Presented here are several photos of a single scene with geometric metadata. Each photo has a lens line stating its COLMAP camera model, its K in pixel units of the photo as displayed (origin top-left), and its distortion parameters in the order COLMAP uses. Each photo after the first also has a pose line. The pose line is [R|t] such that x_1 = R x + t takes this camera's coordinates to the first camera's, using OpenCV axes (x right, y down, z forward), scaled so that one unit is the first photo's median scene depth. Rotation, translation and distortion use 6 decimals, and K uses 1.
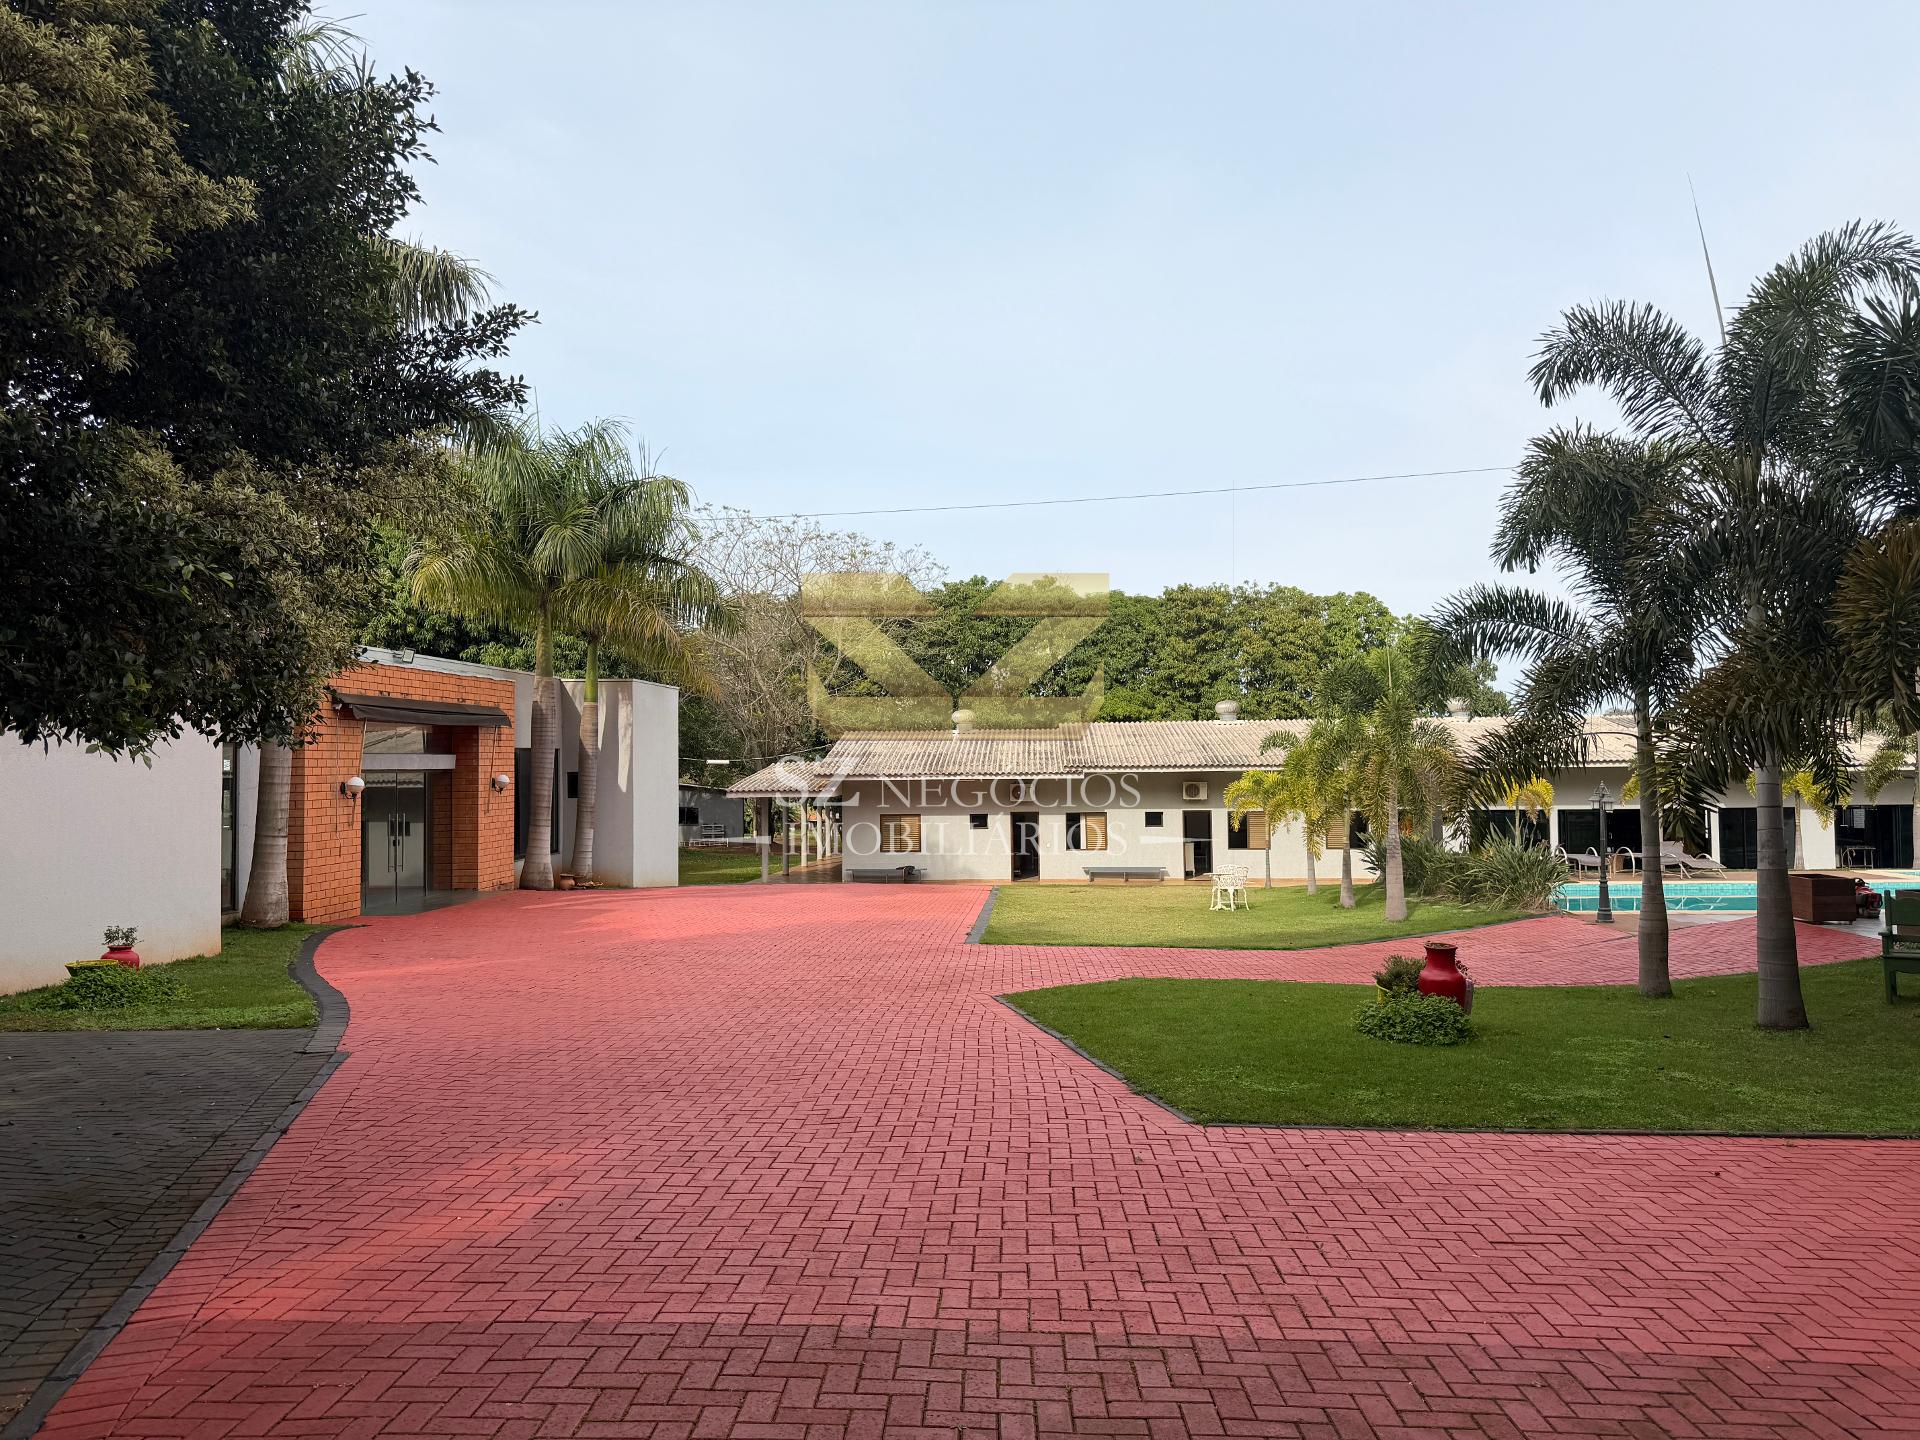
lens RADIAL K [[1336.7, 0, 951.8], [0, 1336.7, 716.0], [0, 0, 1]] dist [0.101529, -0.161917]
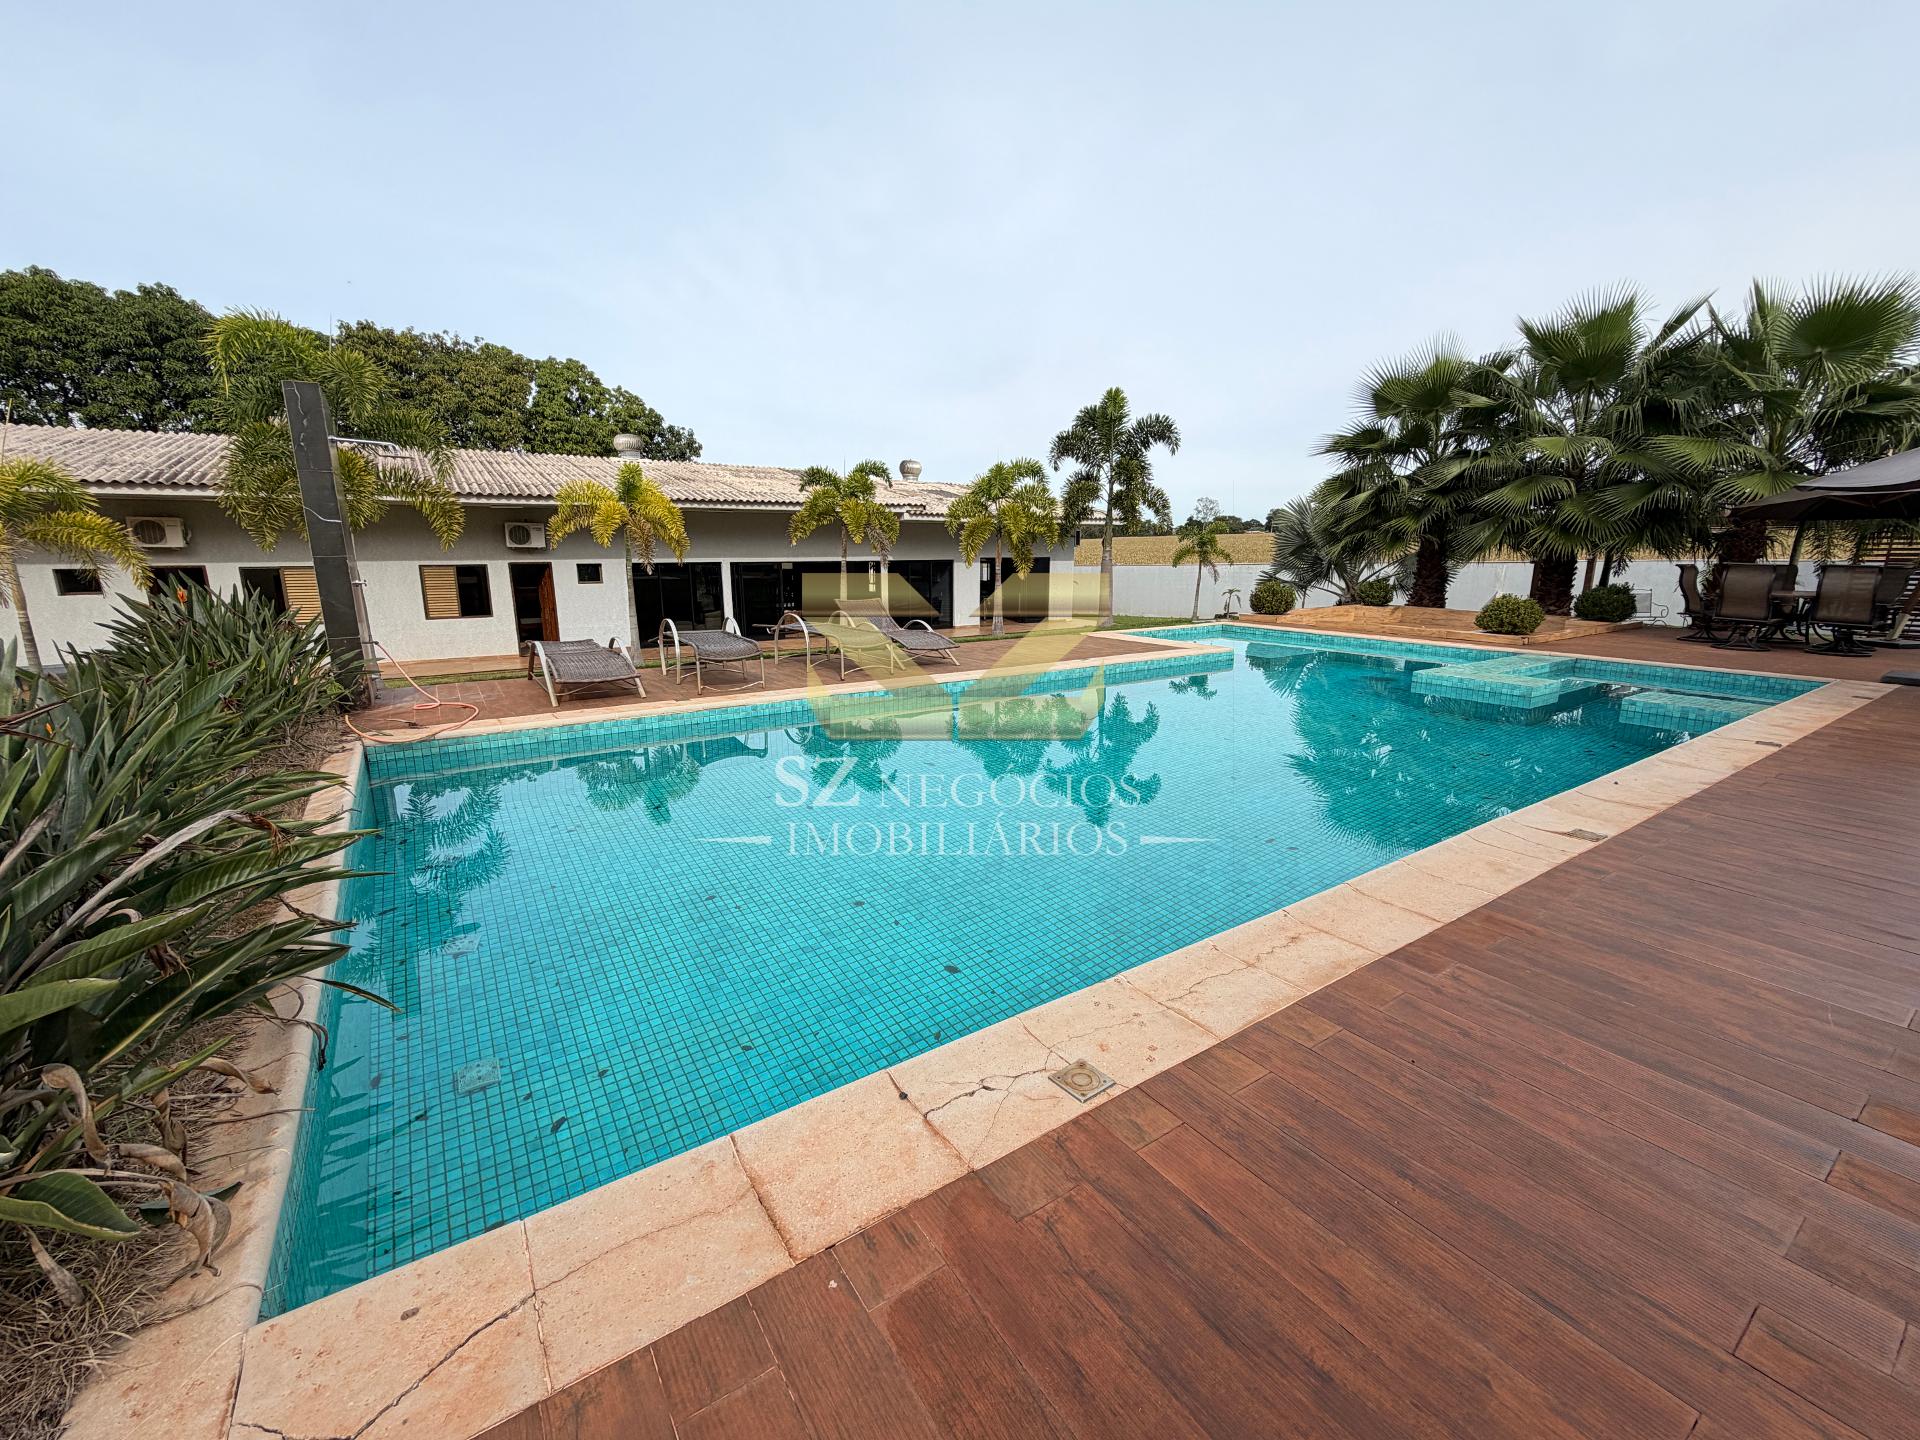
lens RADIAL K [[789.1, 0, 960.0], [0, 789.1, 720.0], [0, 0, 1]] dist [-0.000150, -0.000033]
pose [[0.796249, -0.119872, 0.592973, 0.248223], [-0.030359, 0.971020, 0.237063, 0.042327], [-0.604206, -0.206763, 0.769535, 0.490181]]
